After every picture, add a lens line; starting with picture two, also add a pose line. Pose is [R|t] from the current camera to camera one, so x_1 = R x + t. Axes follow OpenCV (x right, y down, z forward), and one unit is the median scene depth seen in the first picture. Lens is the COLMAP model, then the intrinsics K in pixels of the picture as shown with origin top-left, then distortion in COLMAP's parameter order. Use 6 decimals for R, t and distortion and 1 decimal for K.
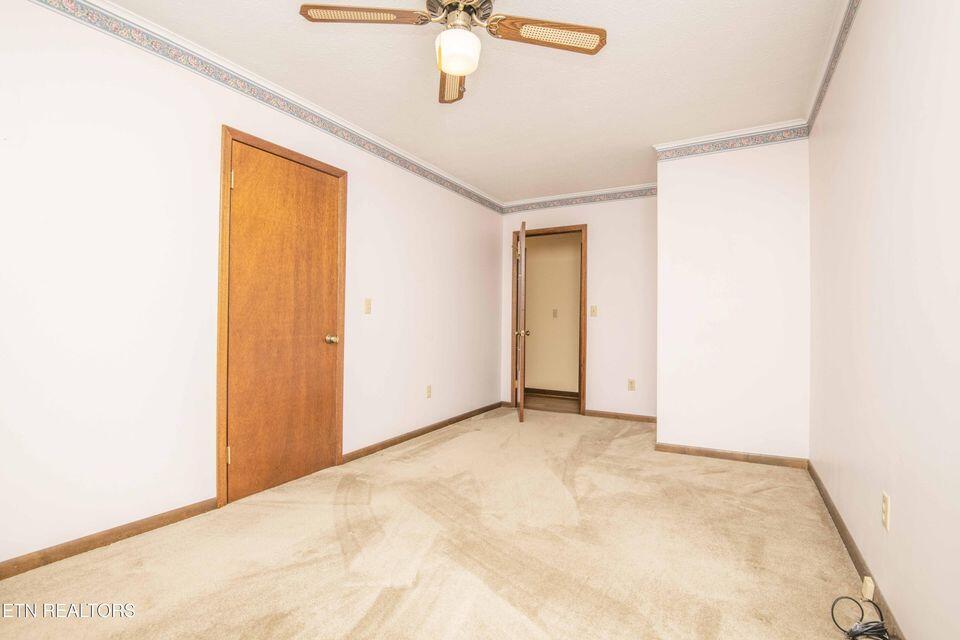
lens RADIAL K [[419.8, 0, 480.0], [0, 419.8, 320.0], [0, 0, 1]] dist [-0.010680, -0.000086]
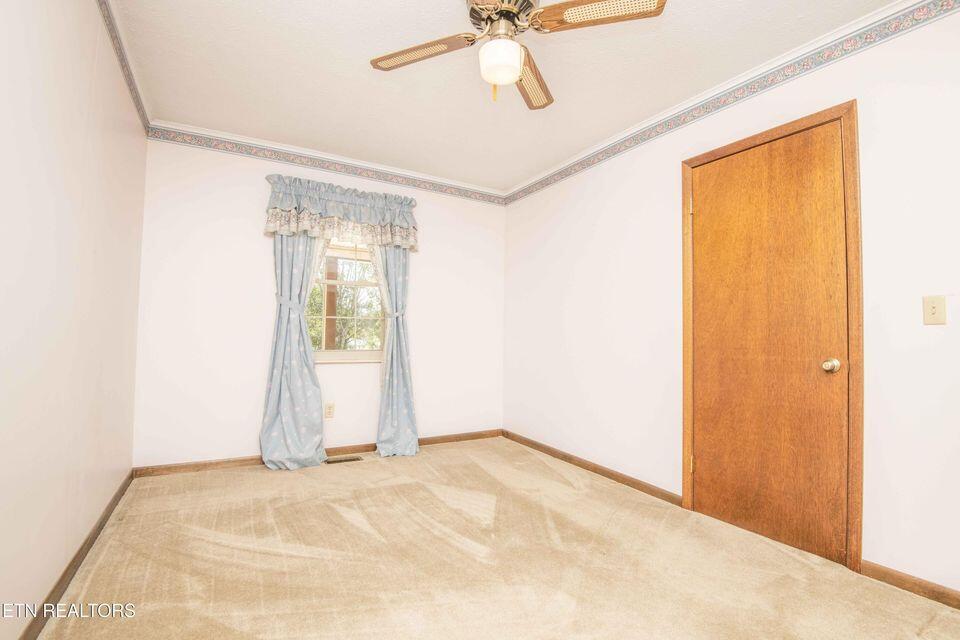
lens RADIAL K [[446.5, 0, 480.0], [0, 446.5, 320.0], [0, 0, 1]] dist [-0.011484, -0.023503]
pose [[-0.468000, -0.041389, -0.882758, 0.636138], [-0.013843, 0.999123, -0.039506, 0.010448], [0.883620, -0.006269, -0.468163, 1.020002]]
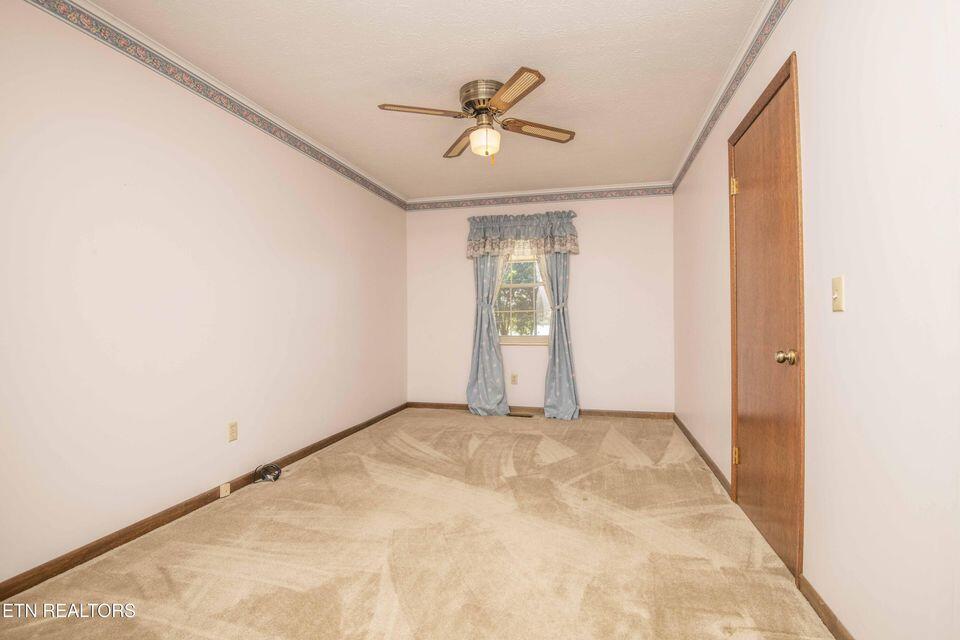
lens RADIAL K [[446.5, 0, 480.0], [0, 446.5, 320.0], [0, 0, 1]] dist [-0.011484, -0.023503]
pose [[-0.954976, 0.003346, -0.296665, 0.306839], [0.003864, 0.999992, -0.001160, -0.010095], [0.296658, -0.002254, -0.954981, 1.790905]]
